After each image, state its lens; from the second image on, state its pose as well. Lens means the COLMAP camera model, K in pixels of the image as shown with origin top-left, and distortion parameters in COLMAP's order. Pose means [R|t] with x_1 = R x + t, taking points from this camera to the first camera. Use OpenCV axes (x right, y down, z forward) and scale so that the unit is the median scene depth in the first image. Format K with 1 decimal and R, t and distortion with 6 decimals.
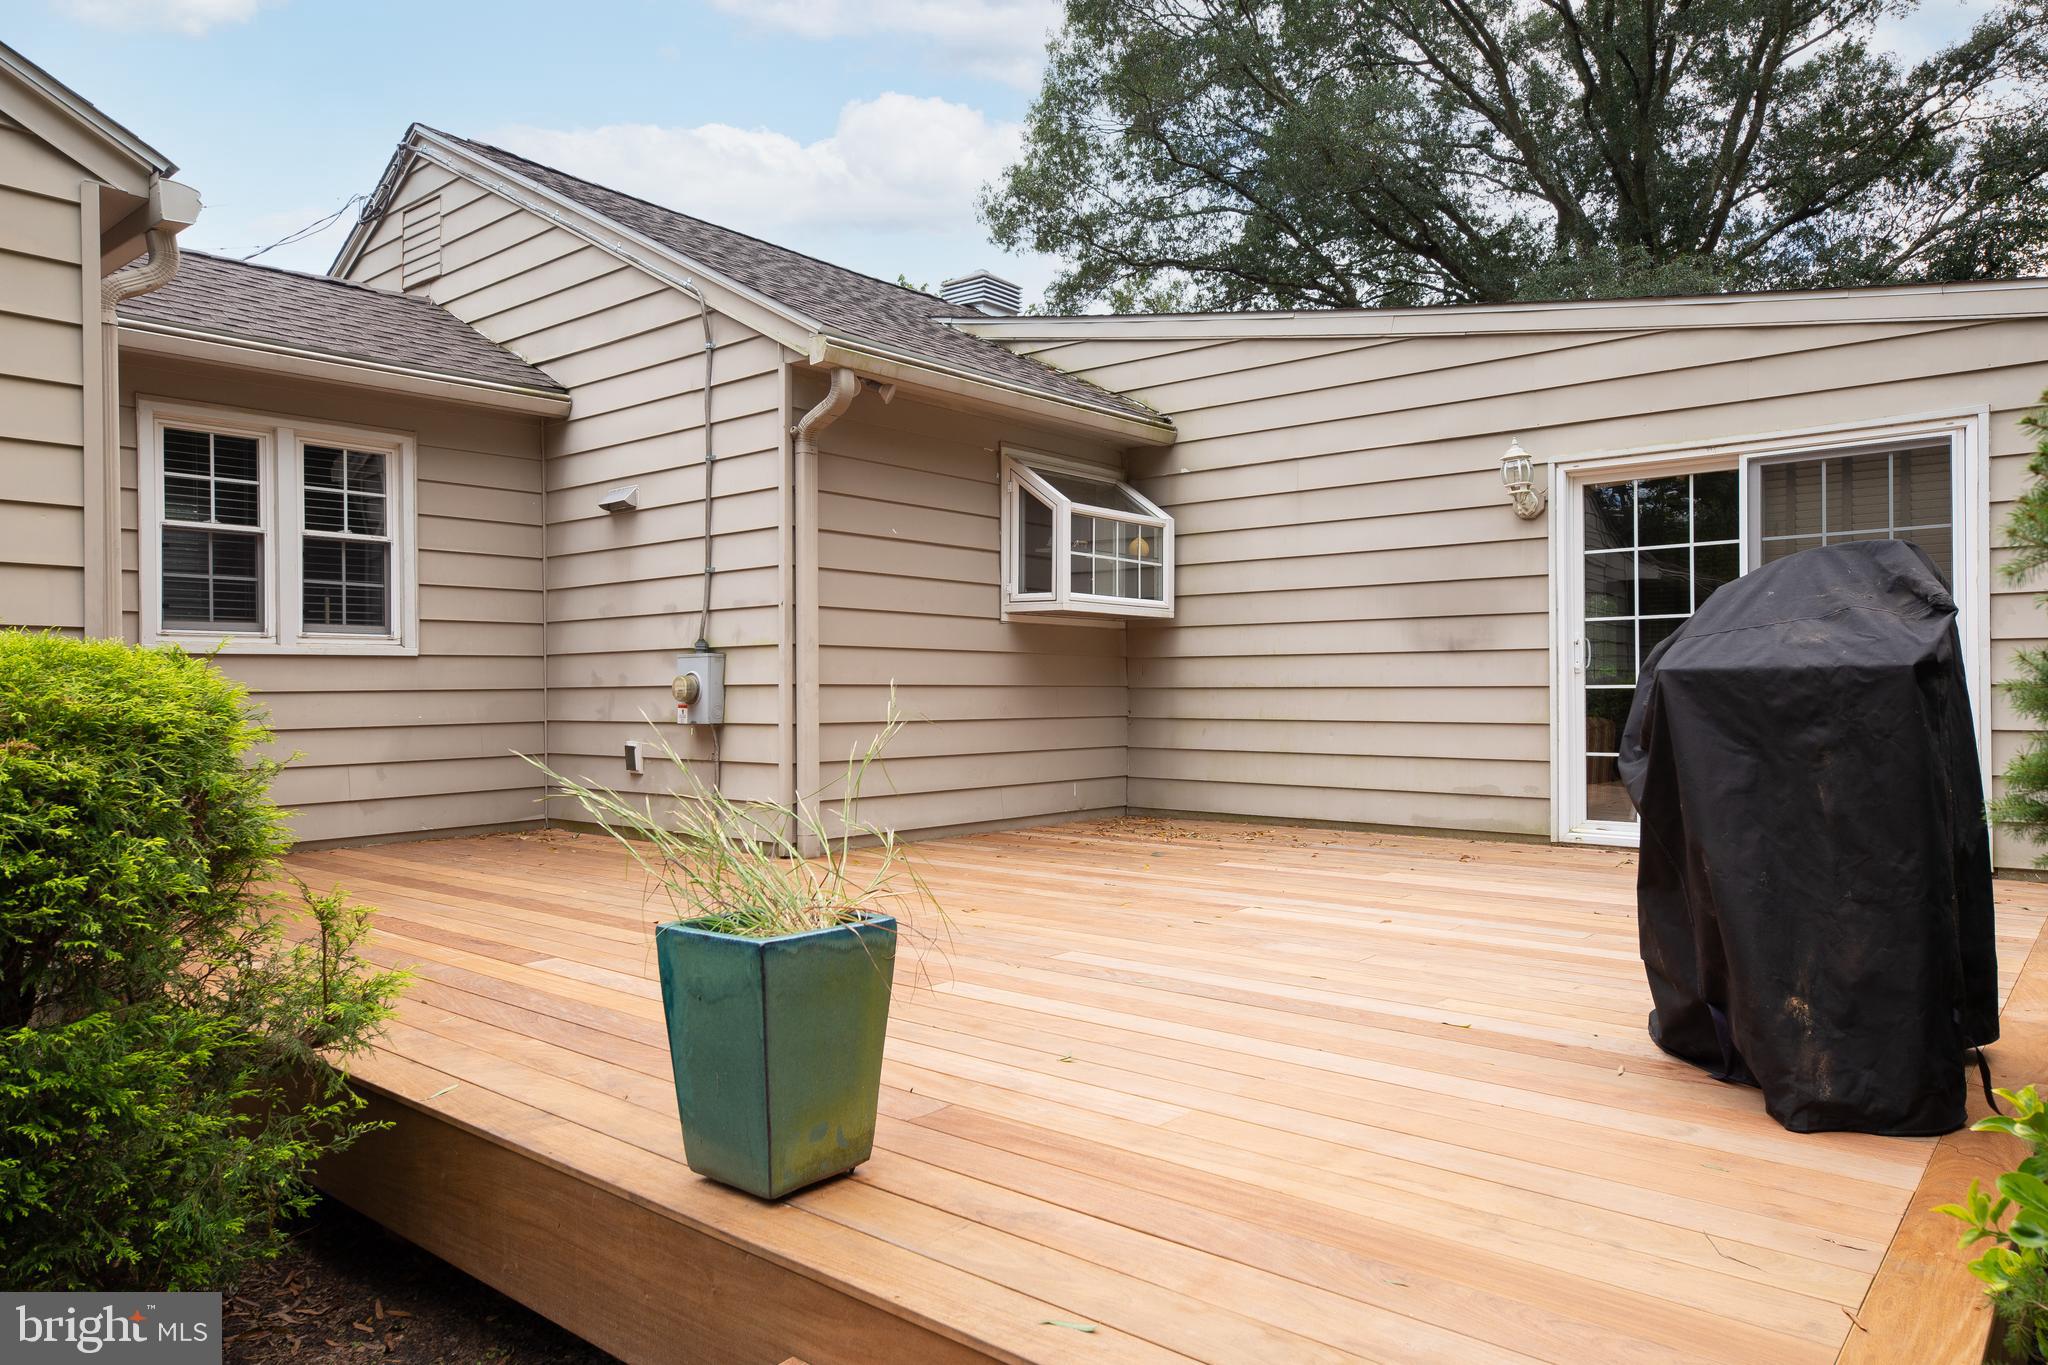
lens RADIAL K [[1317.7, 0, 1024.0], [0, 1317.7, 682.5], [0, 0, 1]] dist [0.004731, 0.001570]
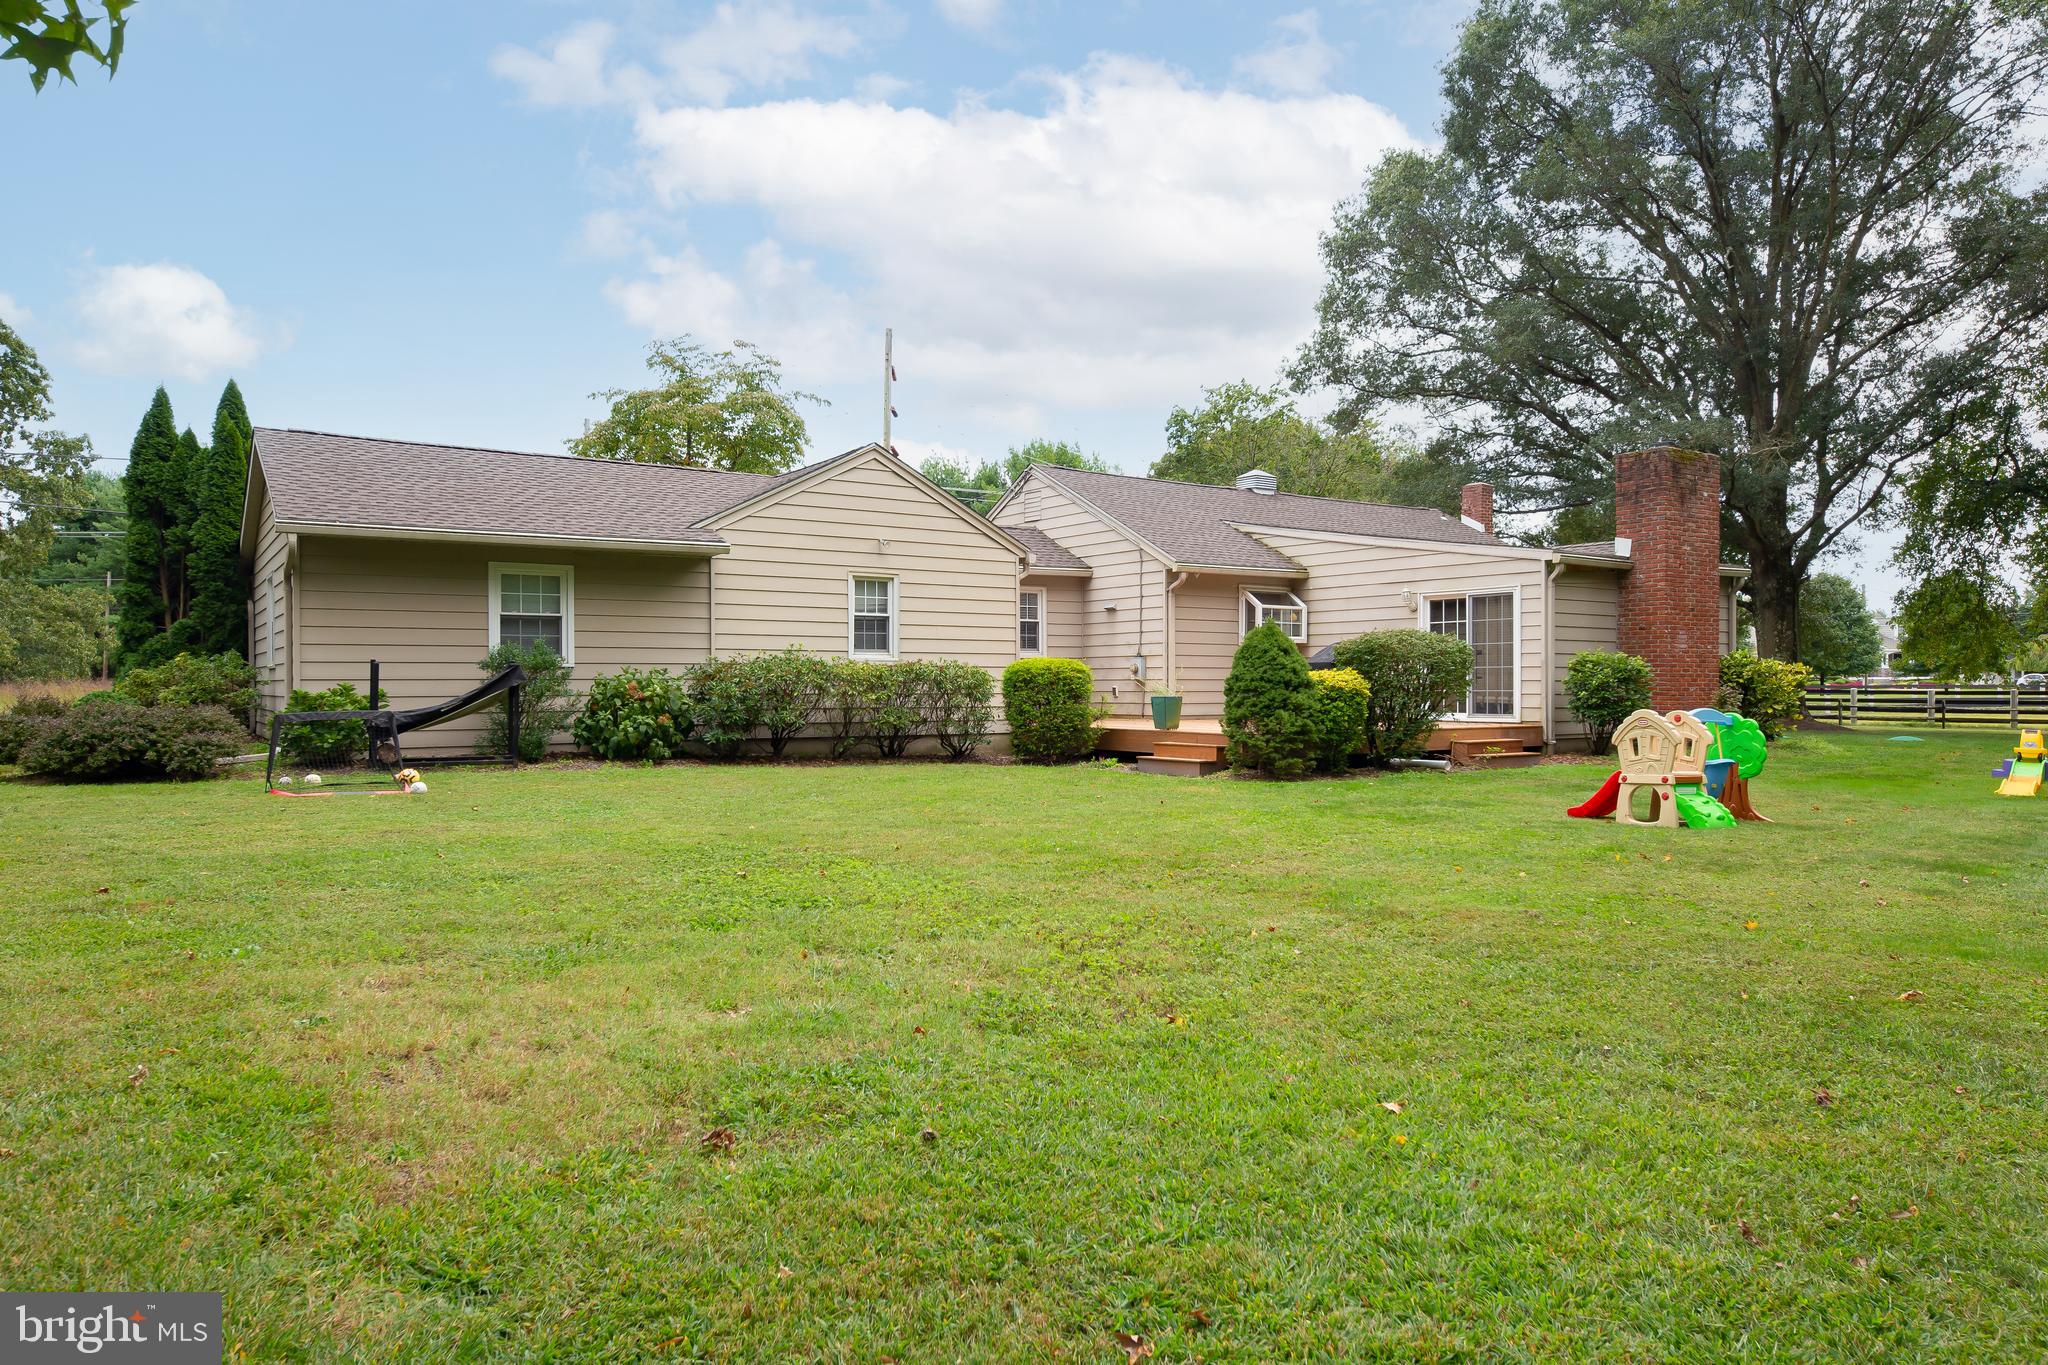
lens RADIAL K [[1276.5, 0, 1024.0], [0, 1276.5, 682.5], [0, 0, 1]] dist [-0.002473, -0.000154]
pose [[0.960531, 0.003283, -0.278155, 0.328624], [-0.001488, 0.999977, 0.006665, 0.017557], [0.278170, -0.005988, 0.960513, -1.929719]]
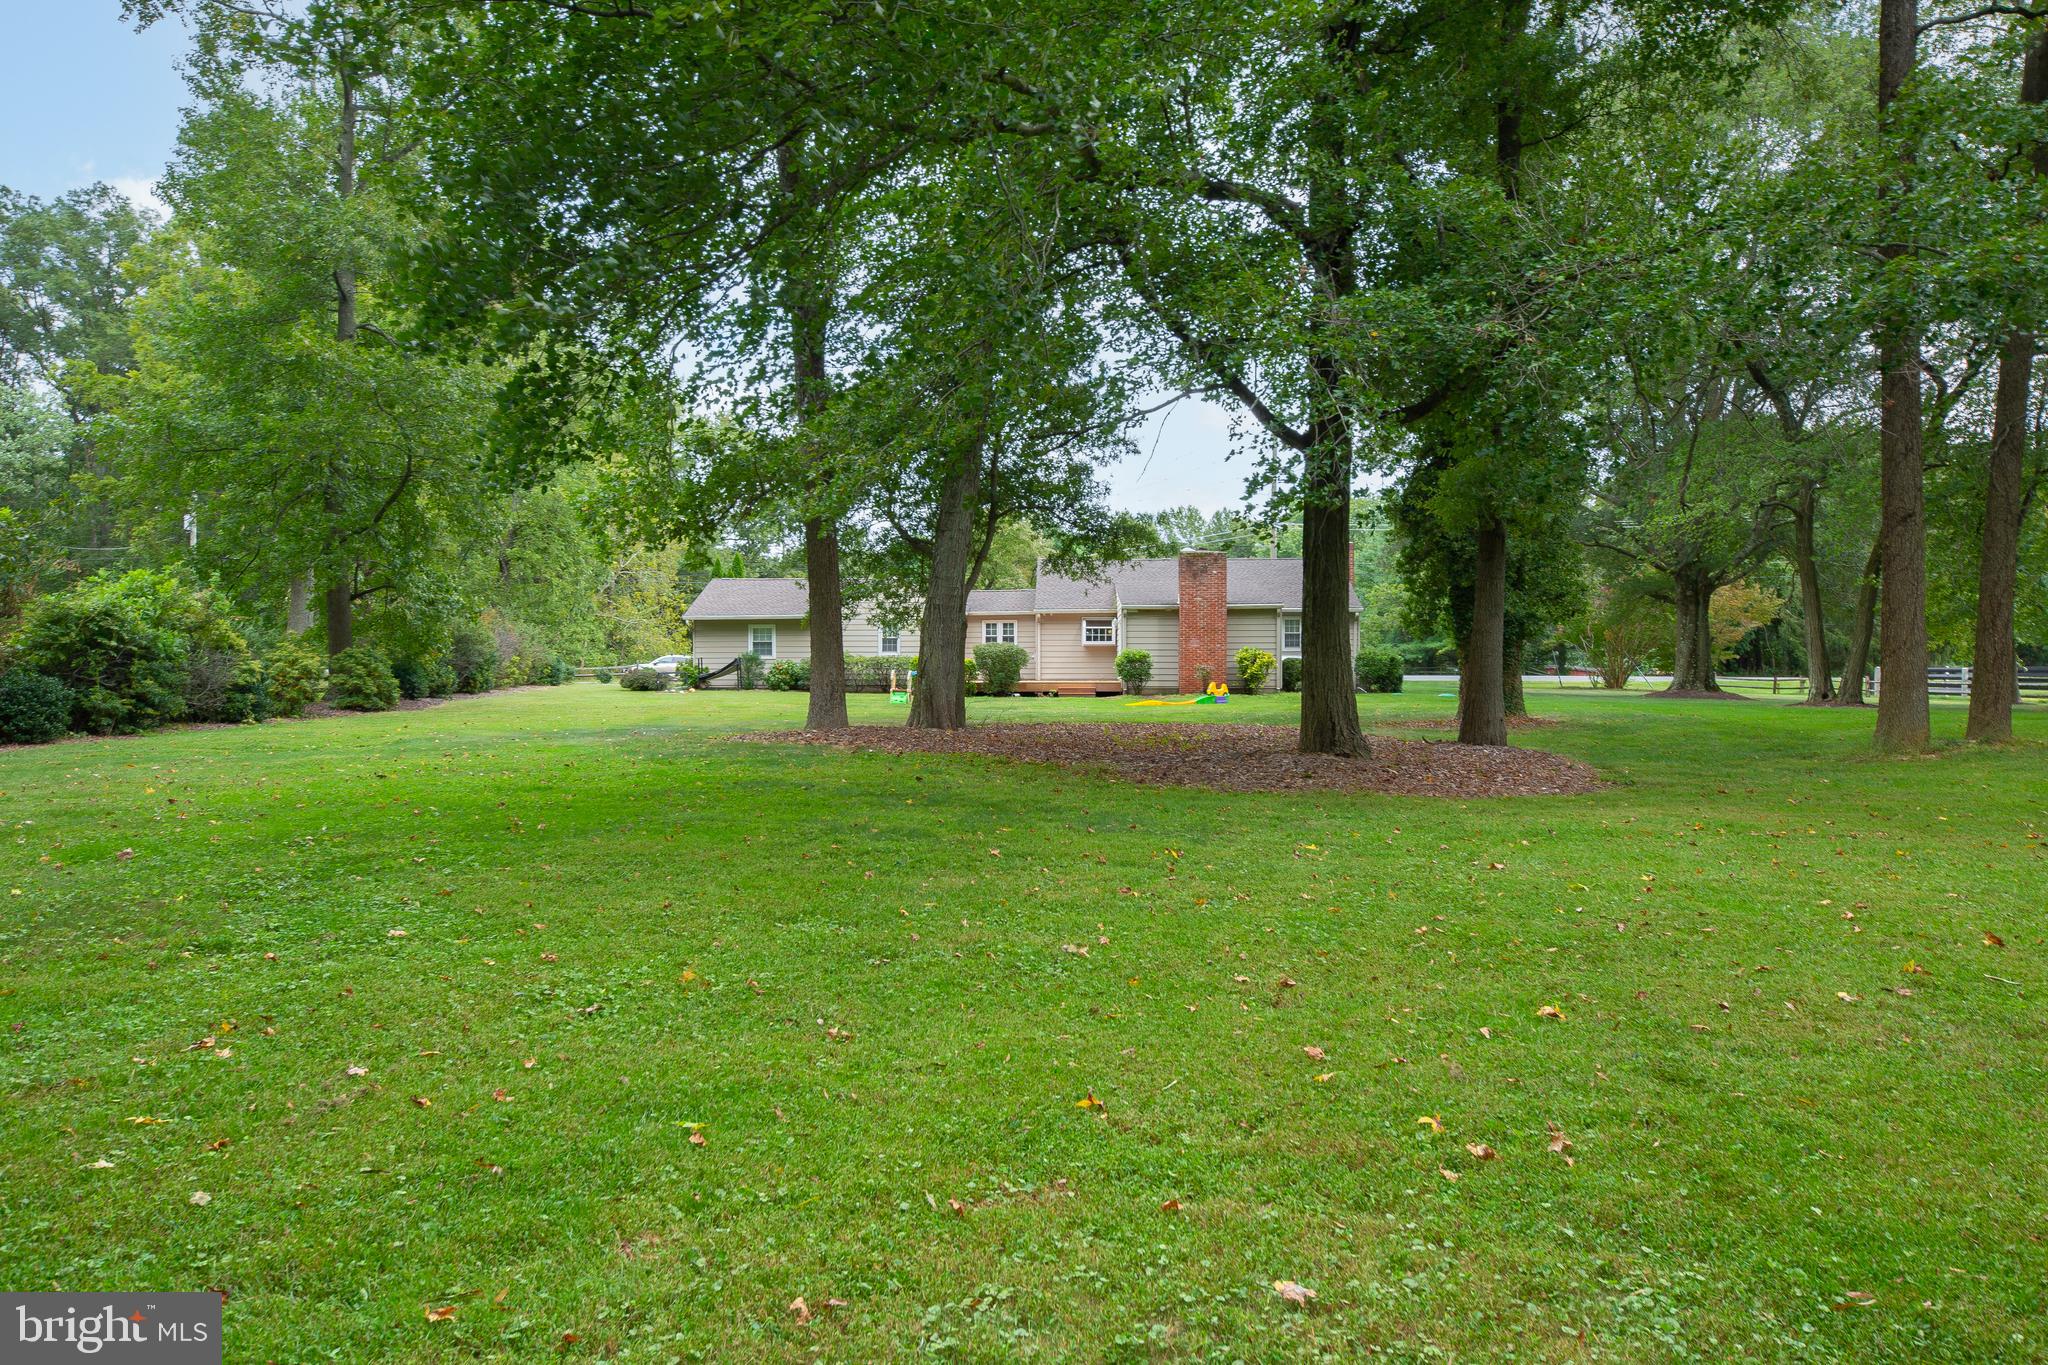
lens RADIAL K [[1317.7, 0, 1024.0], [0, 1317.7, 682.5], [0, 0, 1]] dist [0.004731, 0.001570]
pose [[0.616635, 0.009221, -0.787195, 4.882698], [0.003640, 0.999887, 0.014563, 0.033494], [0.787241, -0.011846, 0.616532, -3.136424]]
